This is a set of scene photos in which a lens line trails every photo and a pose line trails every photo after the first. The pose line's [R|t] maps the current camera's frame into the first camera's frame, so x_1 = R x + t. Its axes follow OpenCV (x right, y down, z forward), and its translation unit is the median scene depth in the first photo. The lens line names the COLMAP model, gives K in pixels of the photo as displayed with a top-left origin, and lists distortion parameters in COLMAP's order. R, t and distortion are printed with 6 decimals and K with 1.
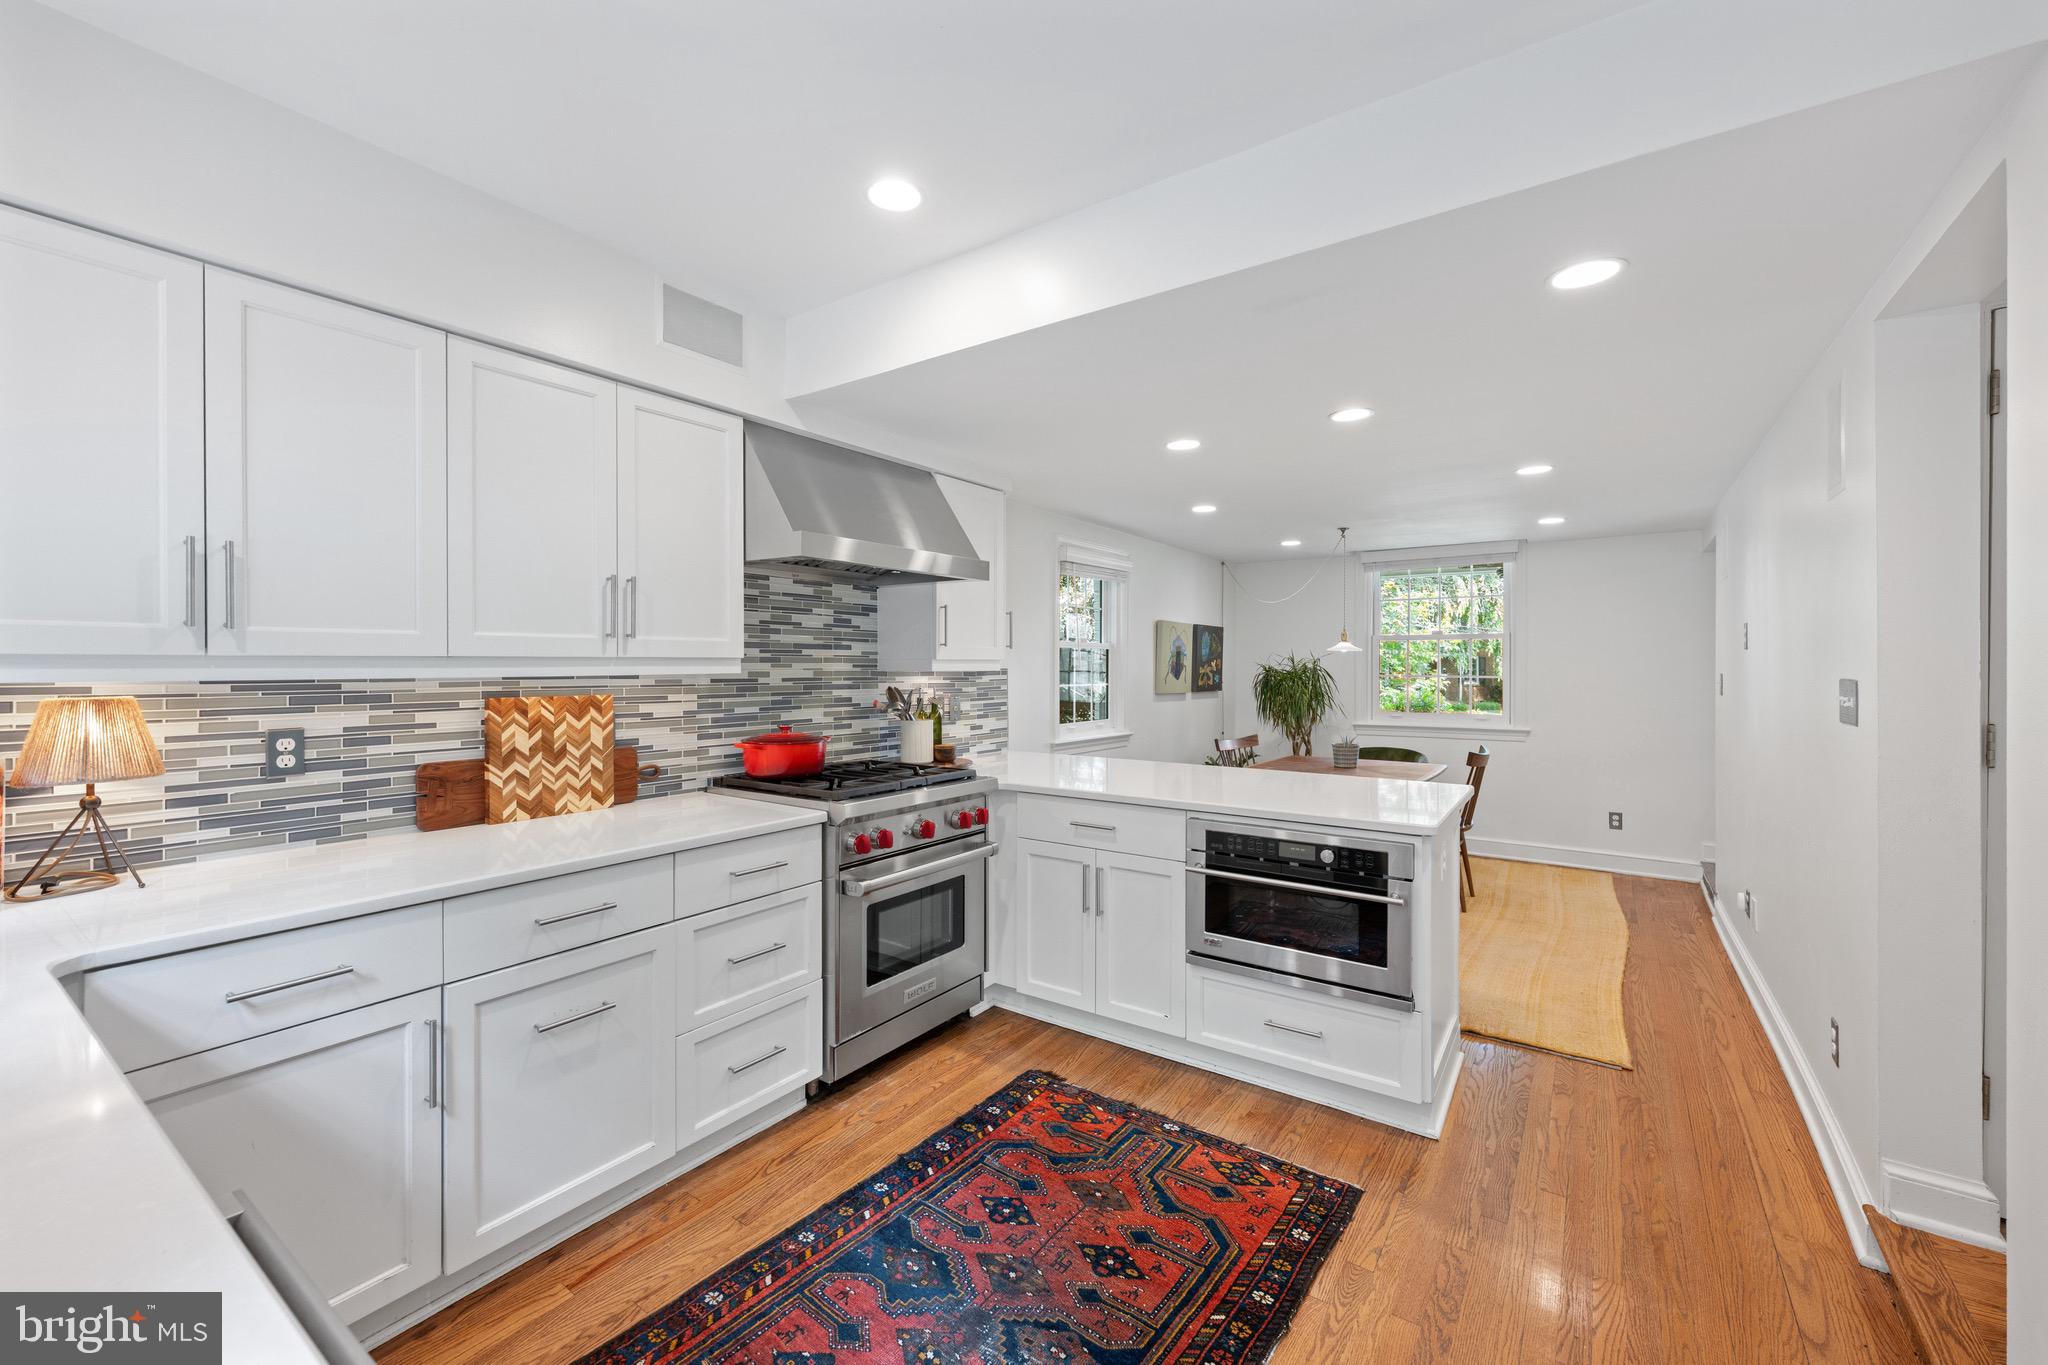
lens RADIAL K [[818.2, 0, 1024.0], [0, 818.2, 665.3], [0, 0, 1]] dist [0.000755, -0.000017]
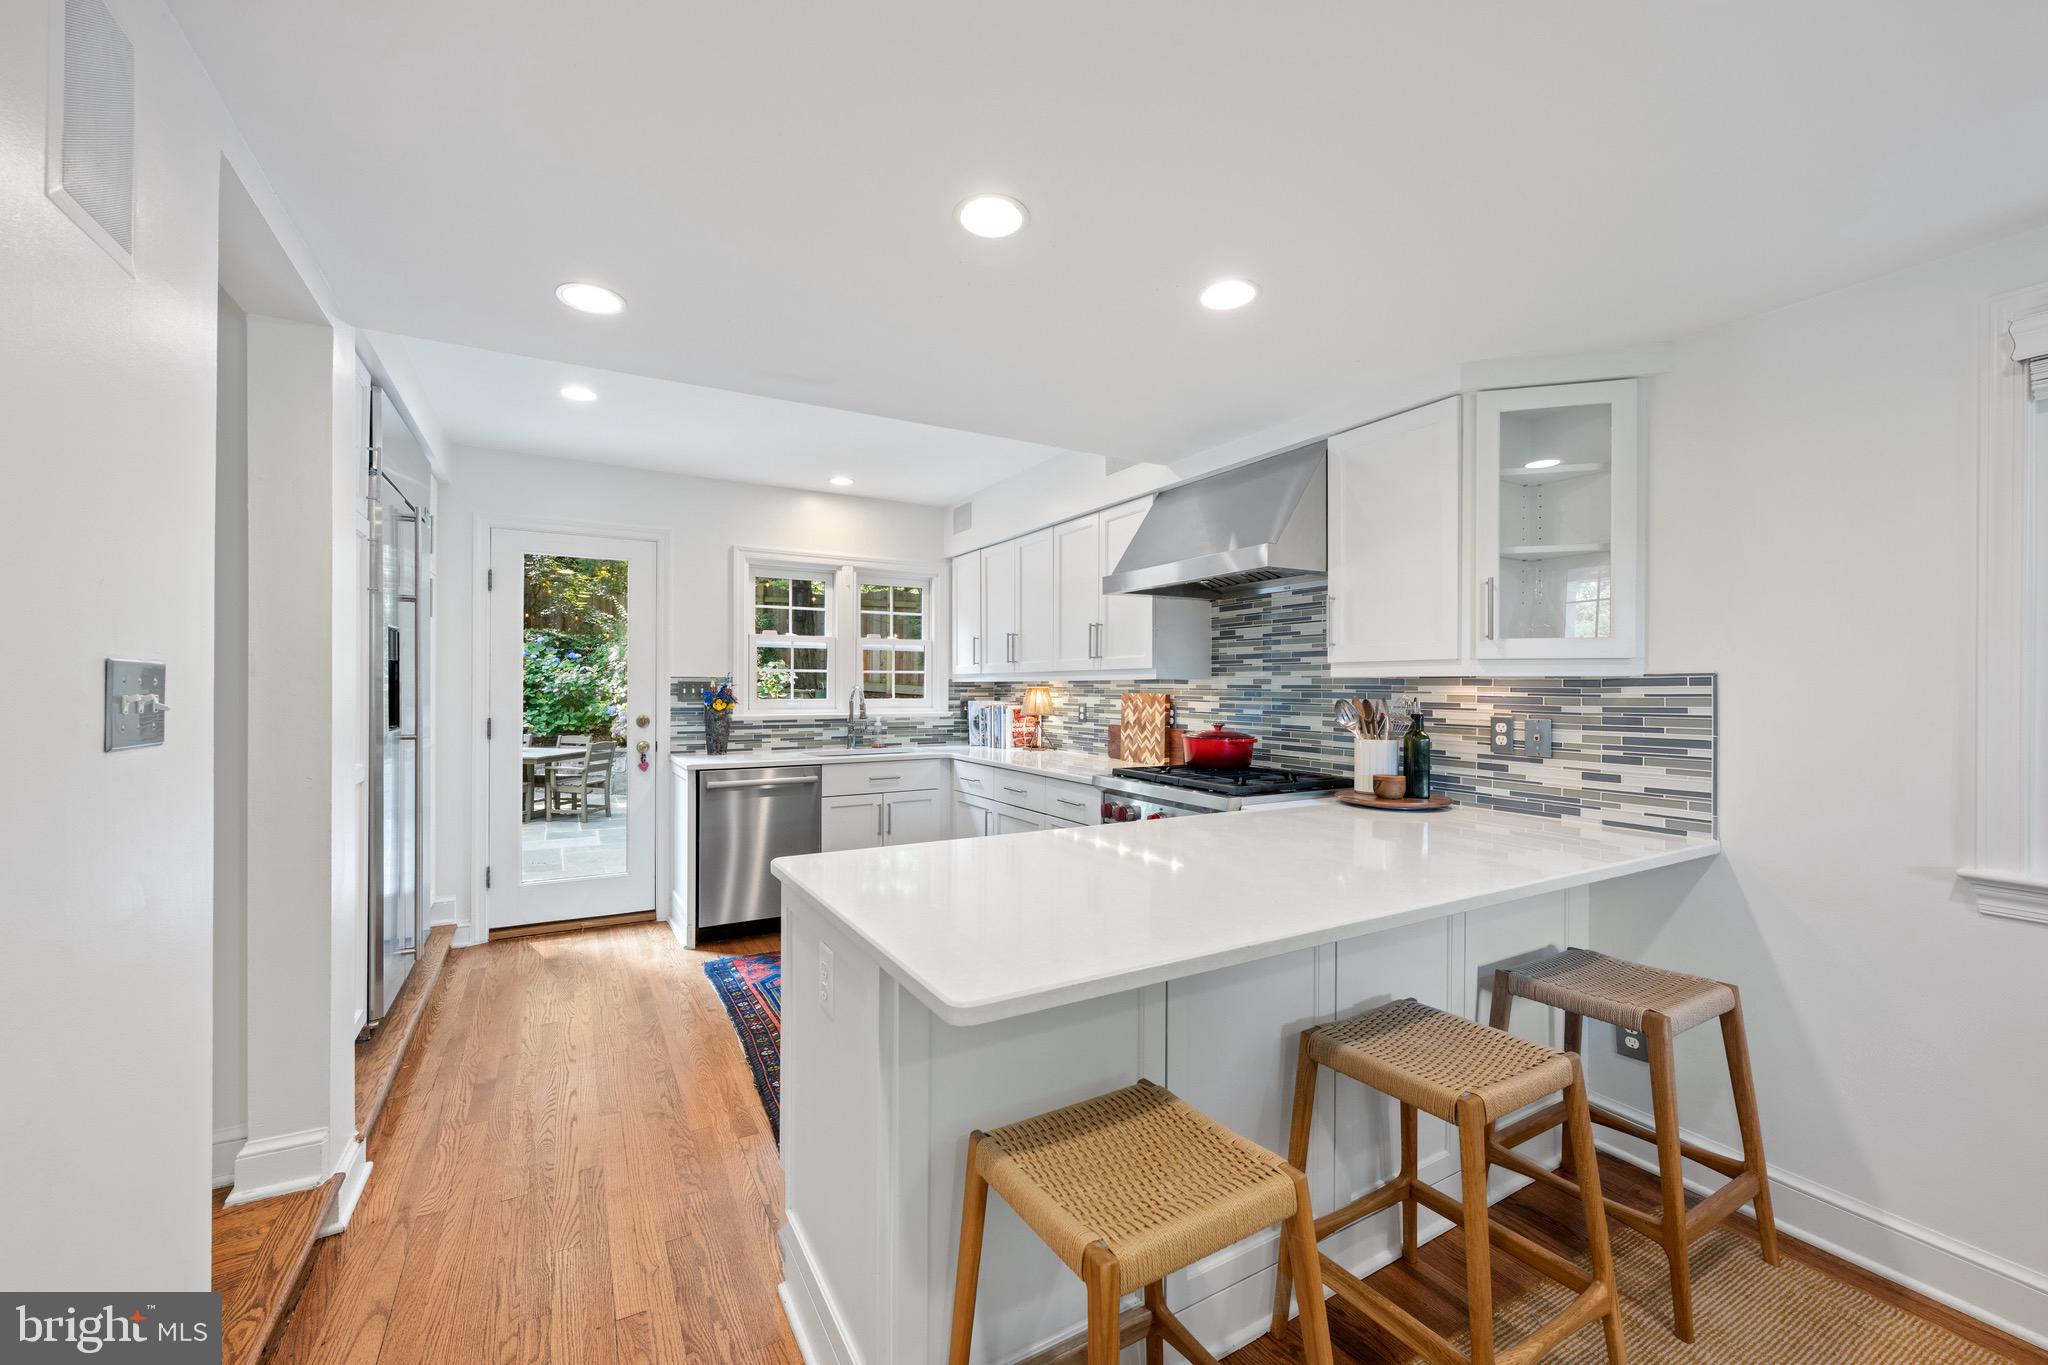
lens RADIAL K [[818.2, 0, 1023.1], [0, 818.2, 688.3], [0, 0, 1]] dist [0.000755, -0.000017]
pose [[-0.428061, -0.002216, -0.903747, 0.931527], [-0.006079, 0.999981, 0.000427, 0.024207], [0.903729, 0.005676, -0.428066, 1.301133]]
